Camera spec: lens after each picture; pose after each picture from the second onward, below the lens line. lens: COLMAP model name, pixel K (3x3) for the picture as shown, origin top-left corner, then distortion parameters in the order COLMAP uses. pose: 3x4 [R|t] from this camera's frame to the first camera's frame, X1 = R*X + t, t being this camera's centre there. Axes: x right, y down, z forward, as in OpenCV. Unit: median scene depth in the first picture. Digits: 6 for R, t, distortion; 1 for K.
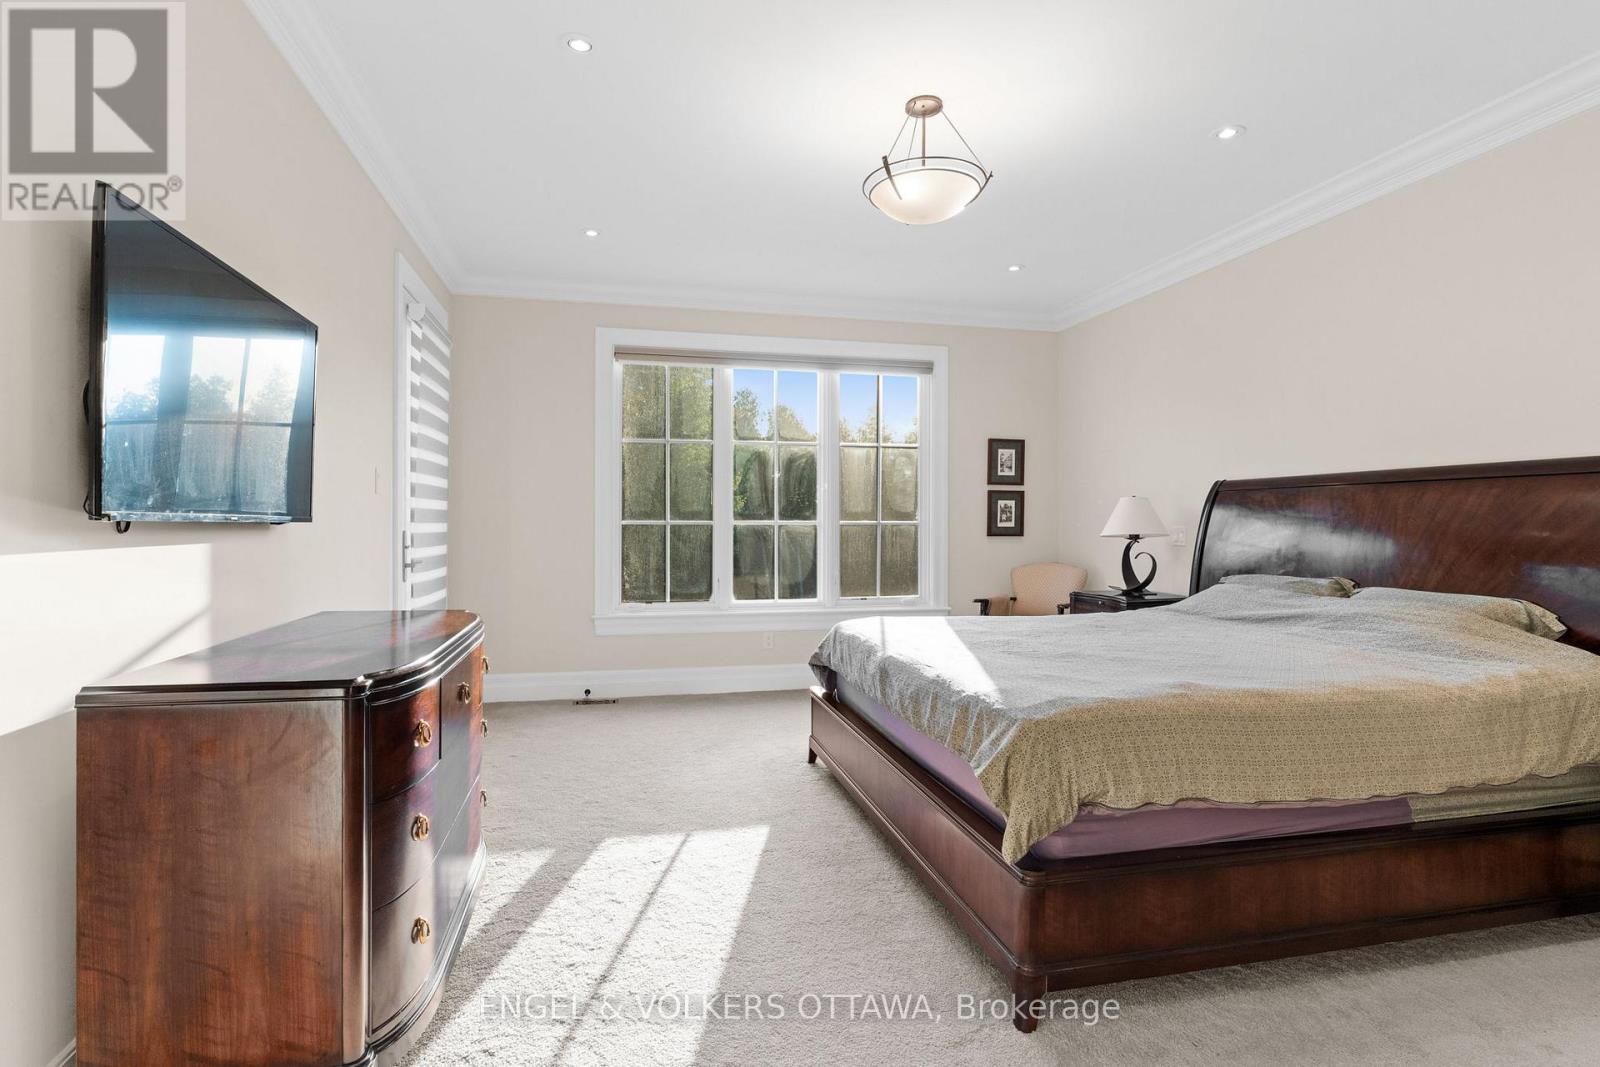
lens RADIAL K [[807.7, 0, 800.8], [0, 807.7, 532.2], [0, 0, 1]] dist [-0.003631, -0.000351]
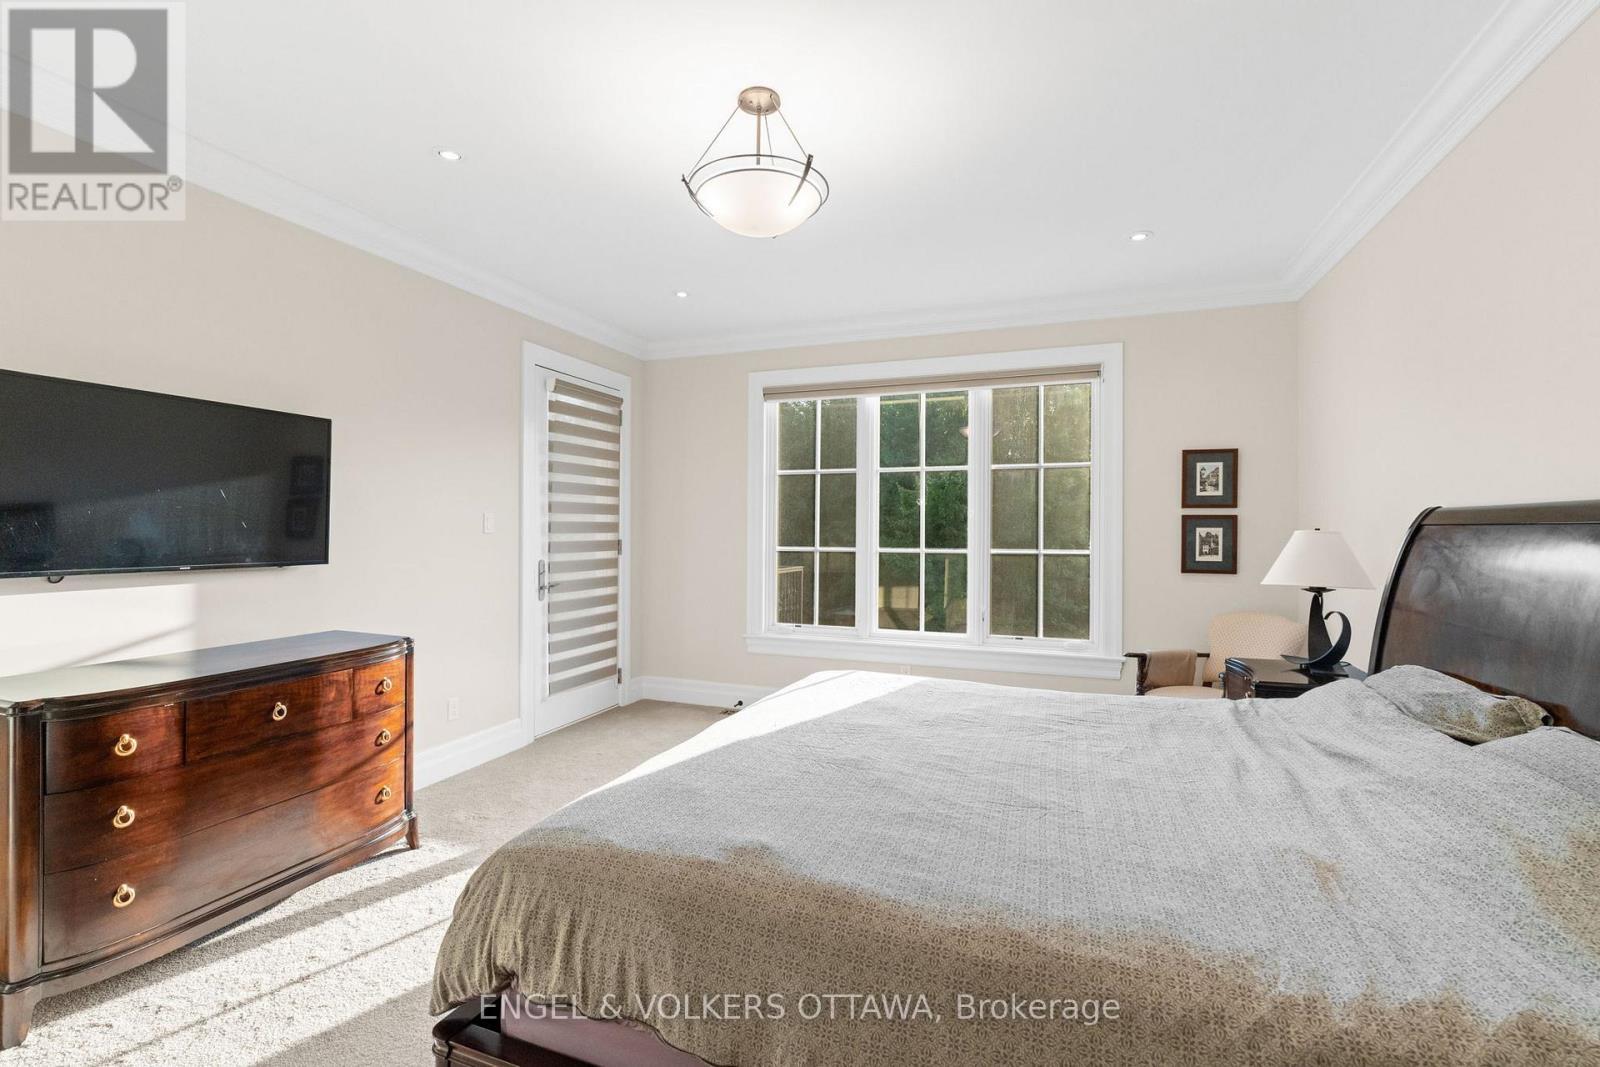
lens RADIAL K [[729.3, 0, 796.4], [0, 729.3, 527.2], [0, 0, 1]] dist [-0.001696, -0.000663]
pose [[0.824188, 0.001390, -0.566314, 0.325734], [-0.008787, 0.999908, -0.010334, -0.029038], [0.566248, 0.013494, 0.824125, 0.191855]]
